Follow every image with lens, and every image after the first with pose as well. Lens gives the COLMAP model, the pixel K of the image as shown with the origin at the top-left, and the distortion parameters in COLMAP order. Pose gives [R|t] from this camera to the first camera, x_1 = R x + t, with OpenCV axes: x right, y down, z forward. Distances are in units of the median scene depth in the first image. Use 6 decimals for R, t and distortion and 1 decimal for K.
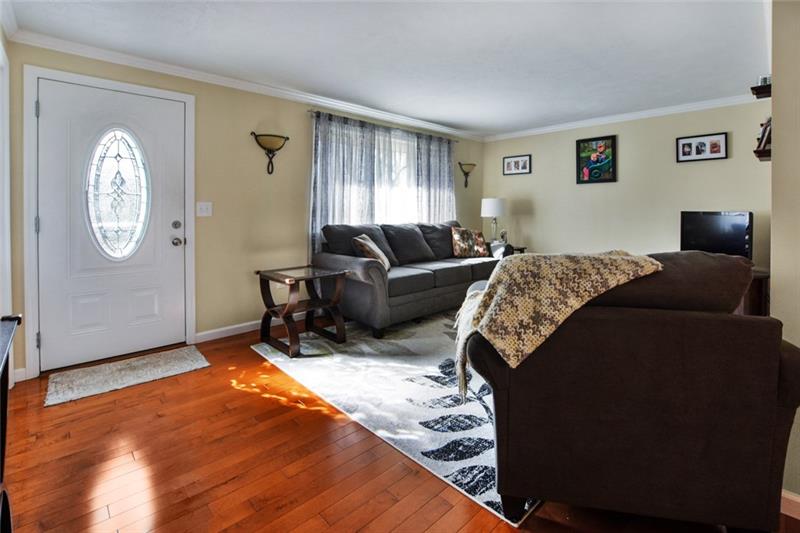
lens RADIAL K [[360.6, 0, 403.2], [0, 360.6, 263.3], [0, 0, 1]] dist [-0.004491, -0.000434]
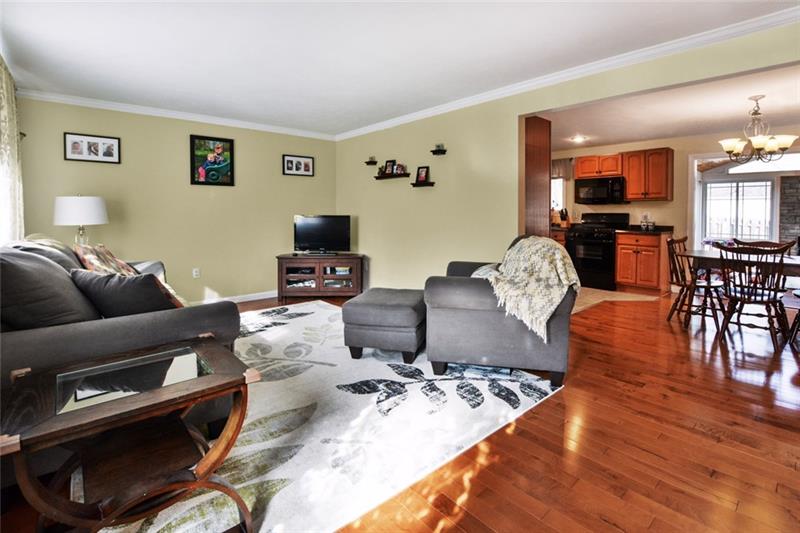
lens RADIAL K [[389.1, 0, 403.3], [0, 389.1, 269.5], [0, 0, 1]] dist [-0.017391, -0.000083]
pose [[0.043045, -0.142115, 0.988914, -0.506703], [0.147524, 0.979885, 0.134396, -0.075533], [-0.988121, 0.140103, 0.063144, 0.510210]]
